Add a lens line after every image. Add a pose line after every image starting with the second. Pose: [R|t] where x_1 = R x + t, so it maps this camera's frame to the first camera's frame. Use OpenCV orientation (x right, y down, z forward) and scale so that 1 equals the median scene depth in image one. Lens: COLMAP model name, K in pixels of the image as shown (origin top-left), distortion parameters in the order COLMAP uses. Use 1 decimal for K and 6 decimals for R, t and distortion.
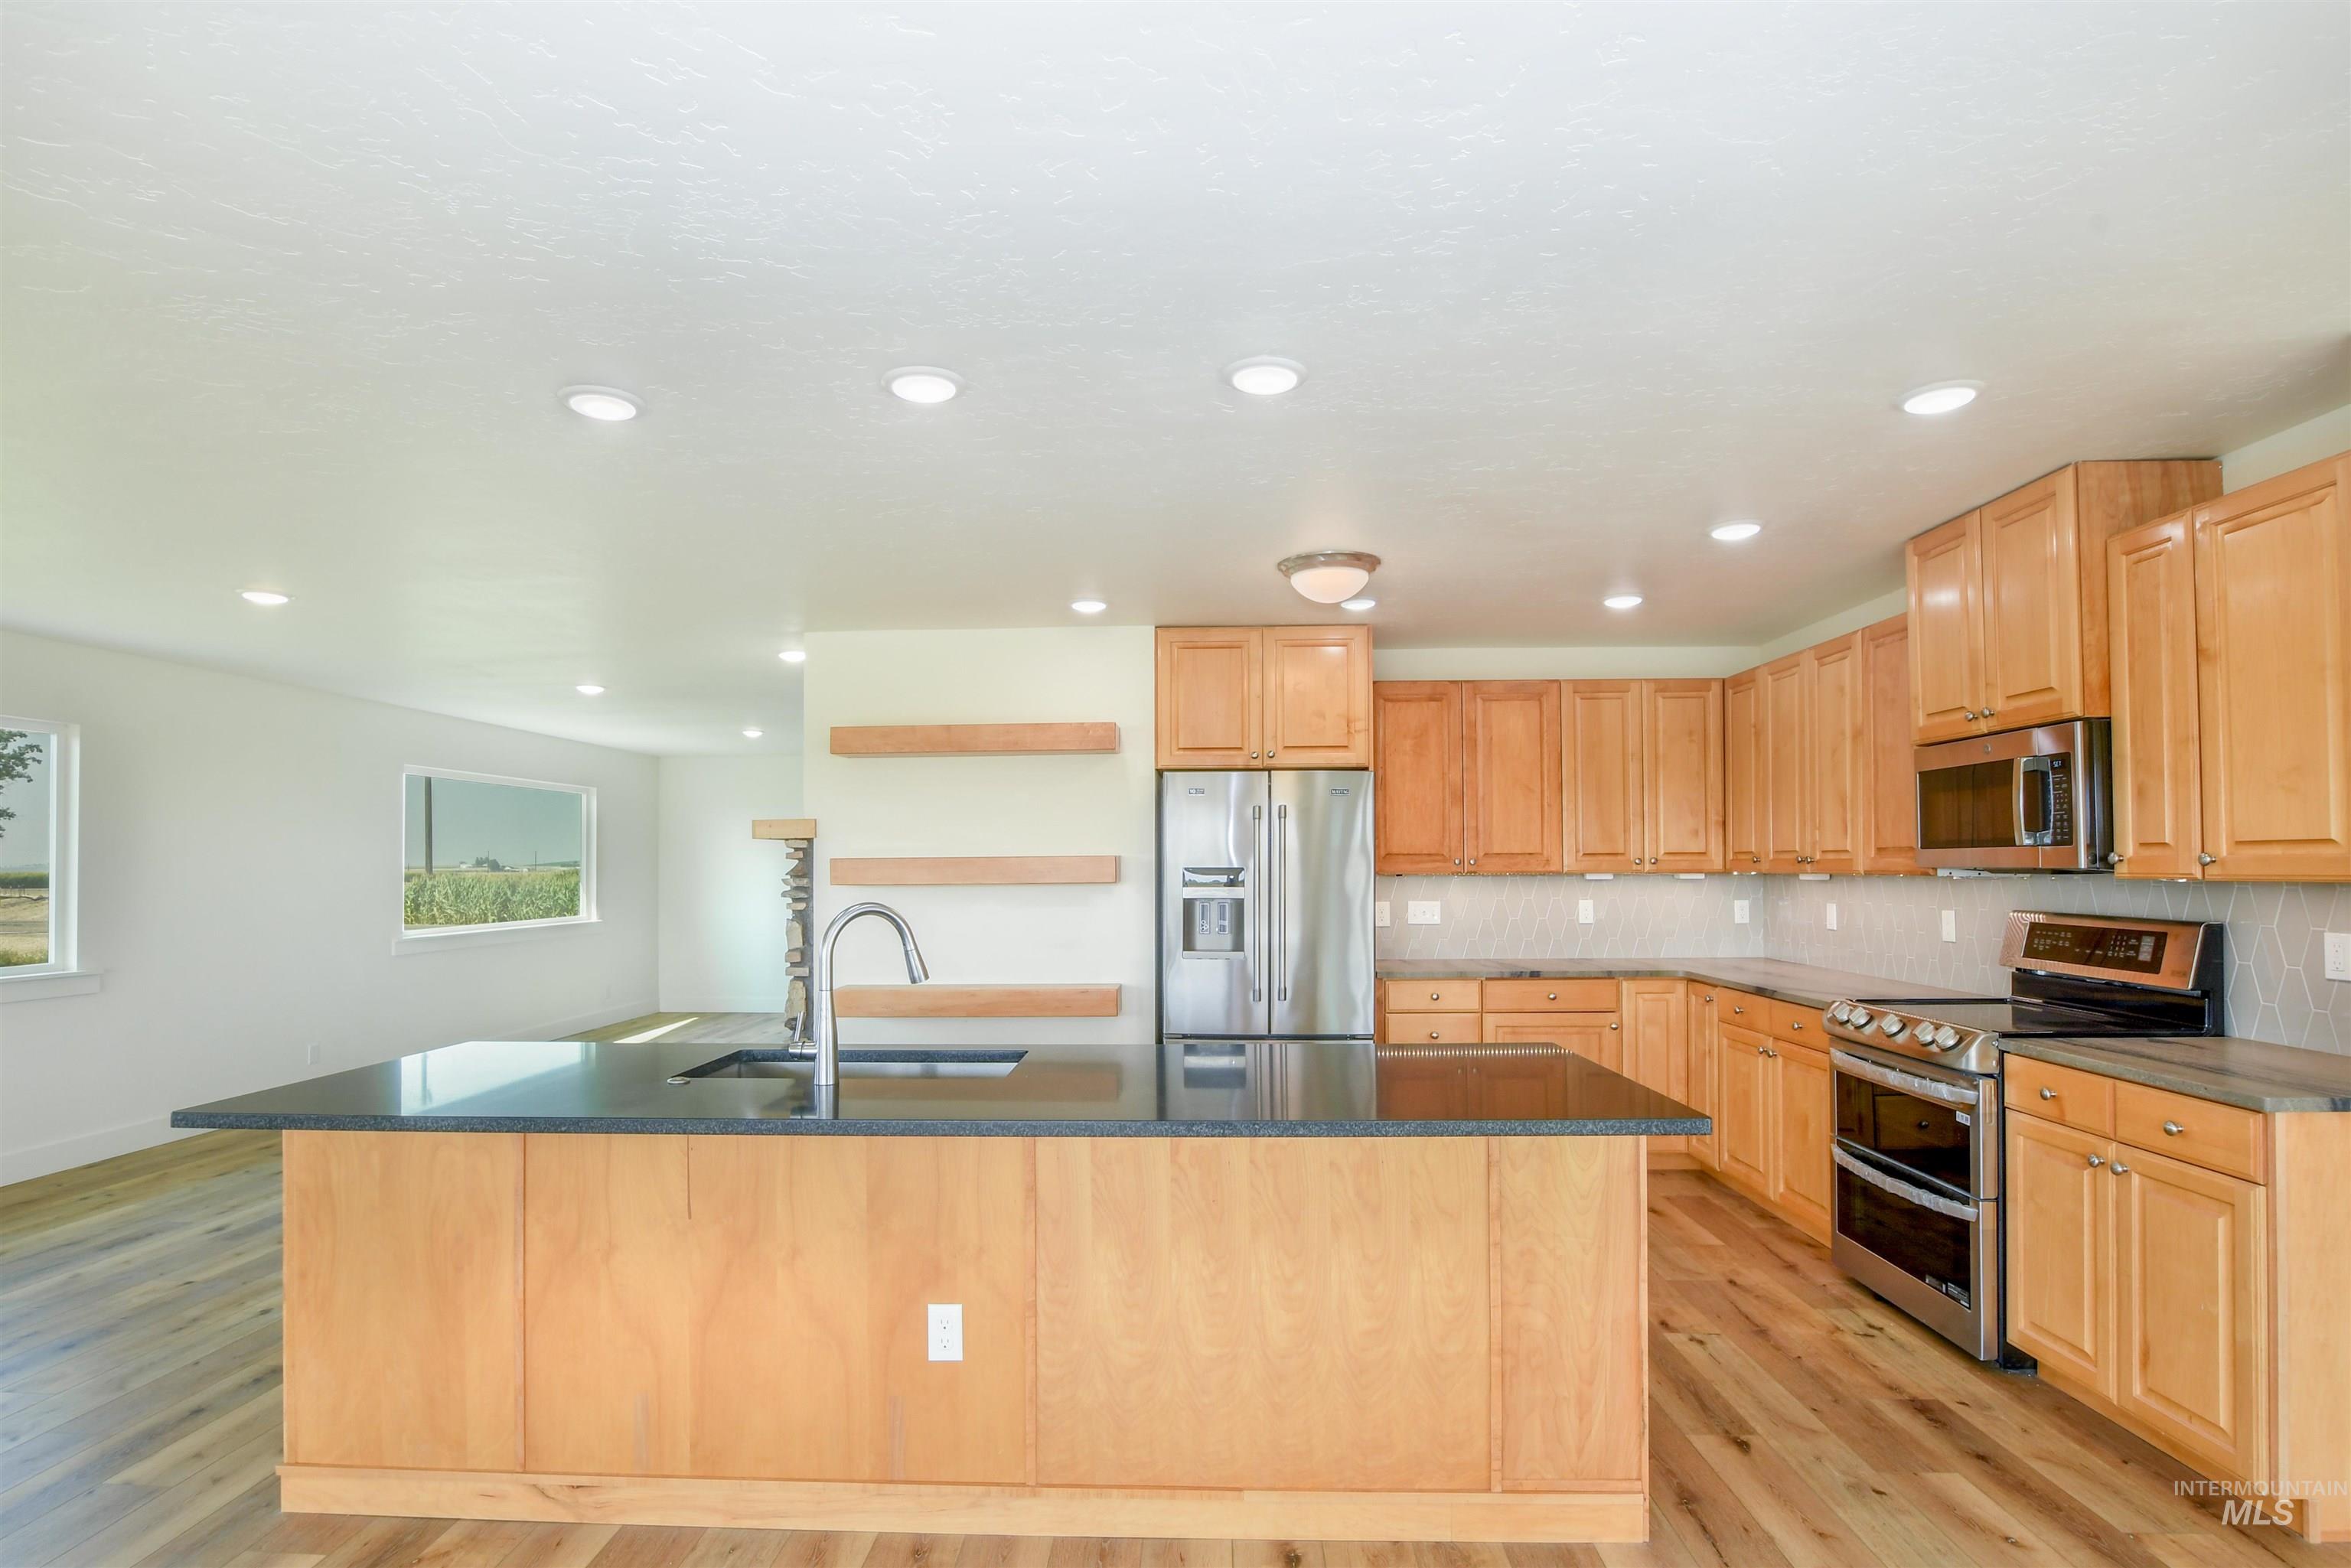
lens RADIAL K [[1109.6, 0, 1175.2], [0, 1109.6, 849.1], [0, 0, 1]] dist [-0.001017, 0.000127]
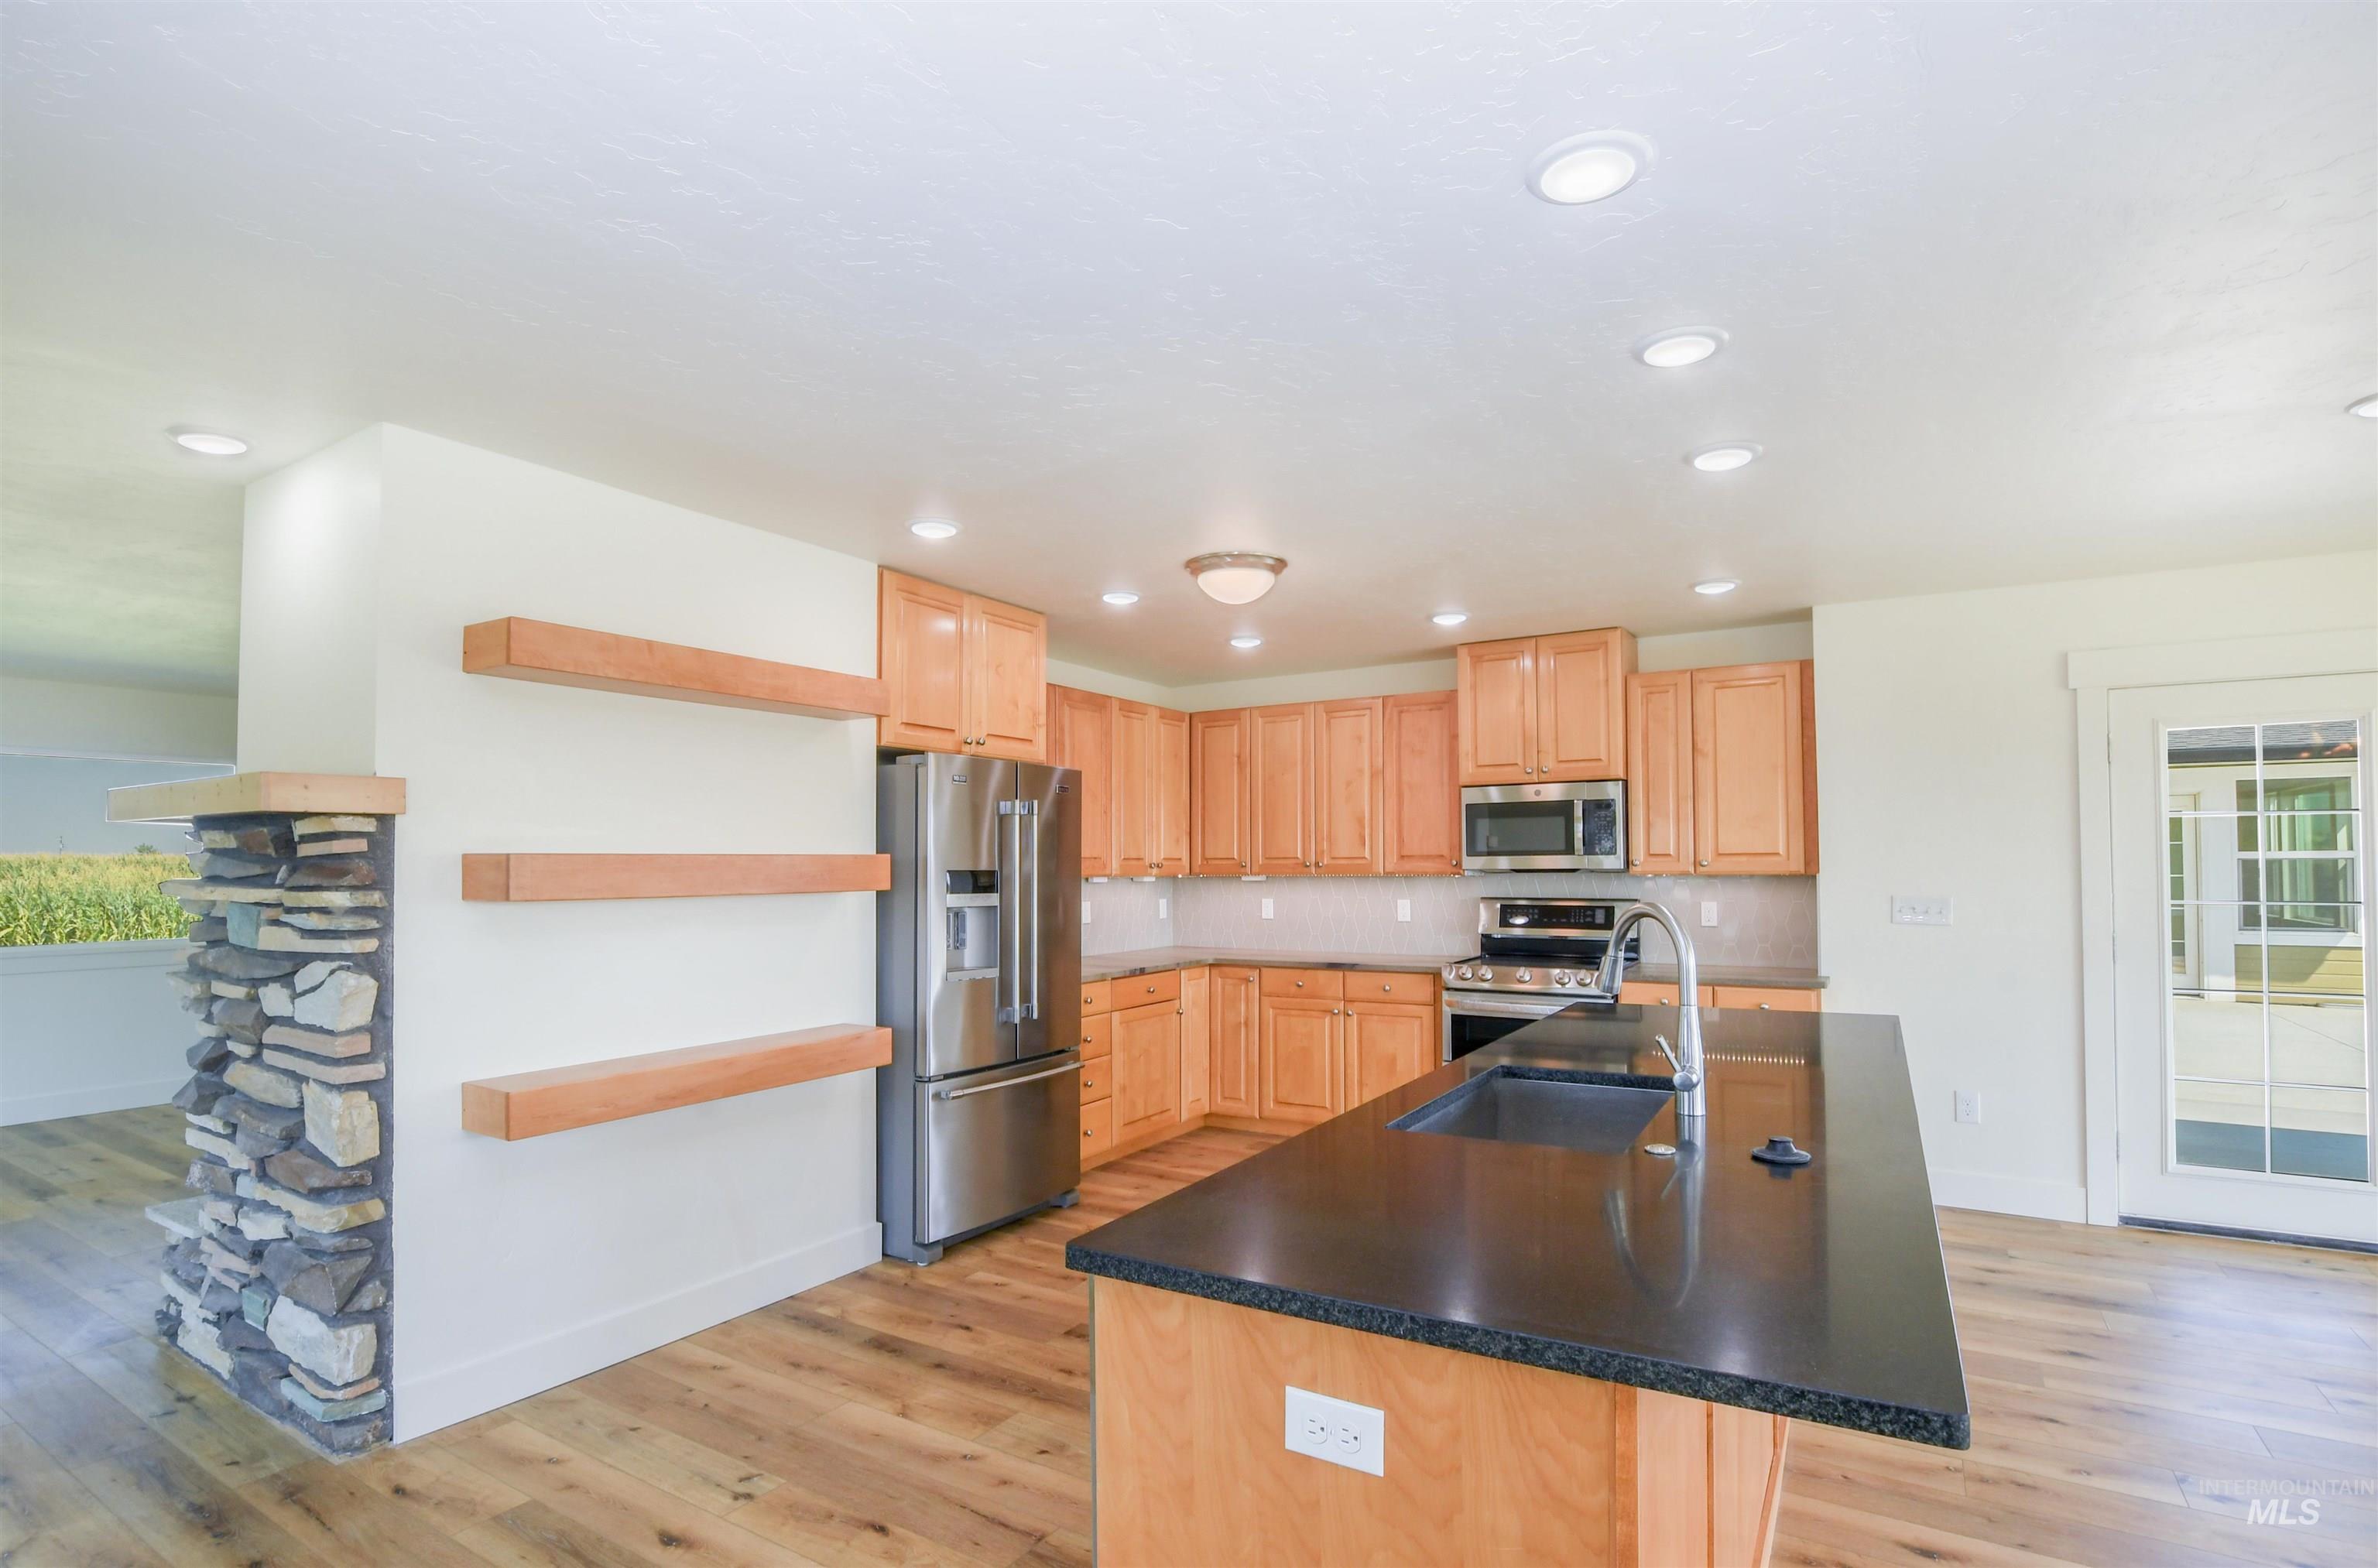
lens RADIAL K [[1145.6, 0, 1183.5], [0, 1145.6, 841.4], [0, 0, 1]] dist [-0.000150, 0.000119]
pose [[0.507239, 0.022209, 0.861519, -0.612761], [-0.010696, 0.999753, -0.019476, 0.009516], [-0.861739, 0.000664, 0.507351, 0.405021]]
